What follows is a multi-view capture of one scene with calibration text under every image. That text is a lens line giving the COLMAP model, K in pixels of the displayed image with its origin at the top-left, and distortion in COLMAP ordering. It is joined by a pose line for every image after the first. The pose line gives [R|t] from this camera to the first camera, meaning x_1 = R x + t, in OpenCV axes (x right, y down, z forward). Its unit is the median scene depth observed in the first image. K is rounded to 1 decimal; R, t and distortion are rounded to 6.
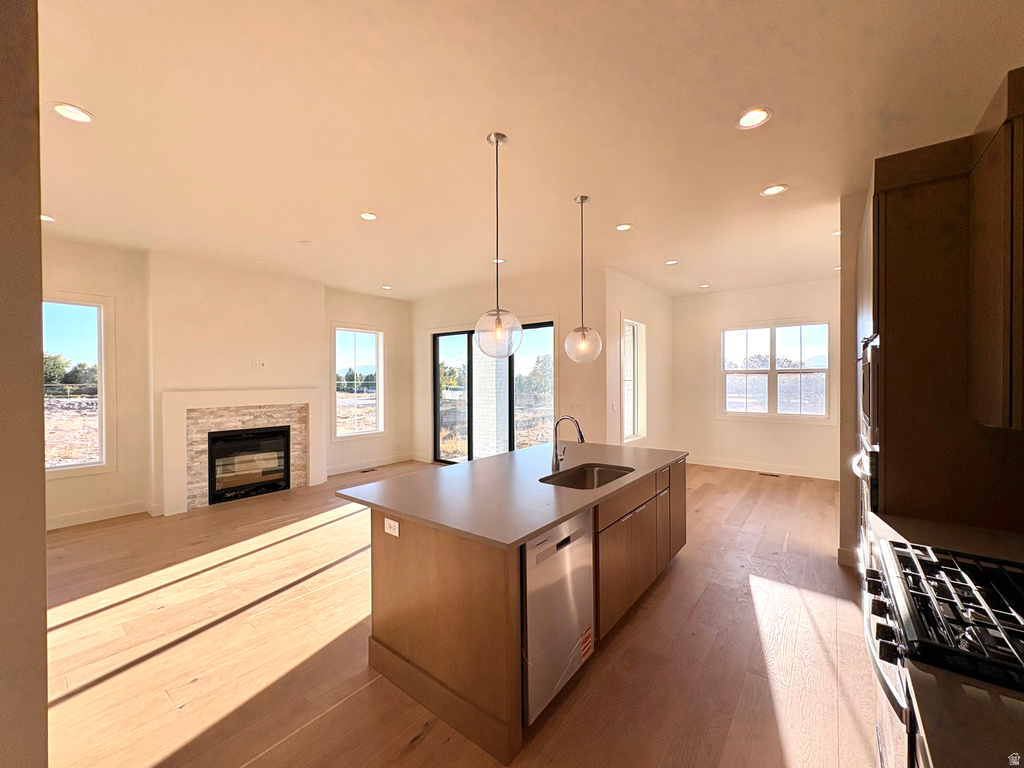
lens RADIAL K [[406.5, 0, 513.1], [0, 406.5, 383.7], [0, 0, 1]] dist [-0.000405, -0.000048]
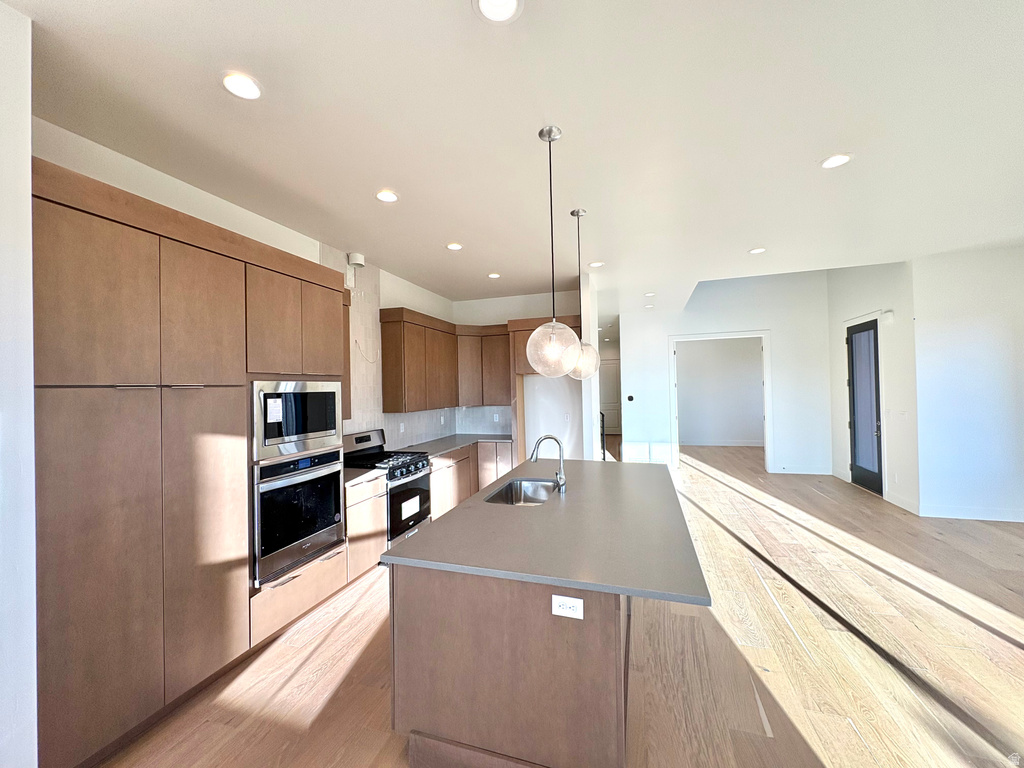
lens RADIAL K [[406.5, 0, 511.3], [0, 406.5, 383.2], [0, 0, 1]] dist [-0.000405, -0.000048]
pose [[-0.937223, 0.025910, -0.347766, 0.507716], [0.028053, 0.999606, -0.001127, -0.048669], [0.347599, -0.010813, -0.937581, 1.736220]]
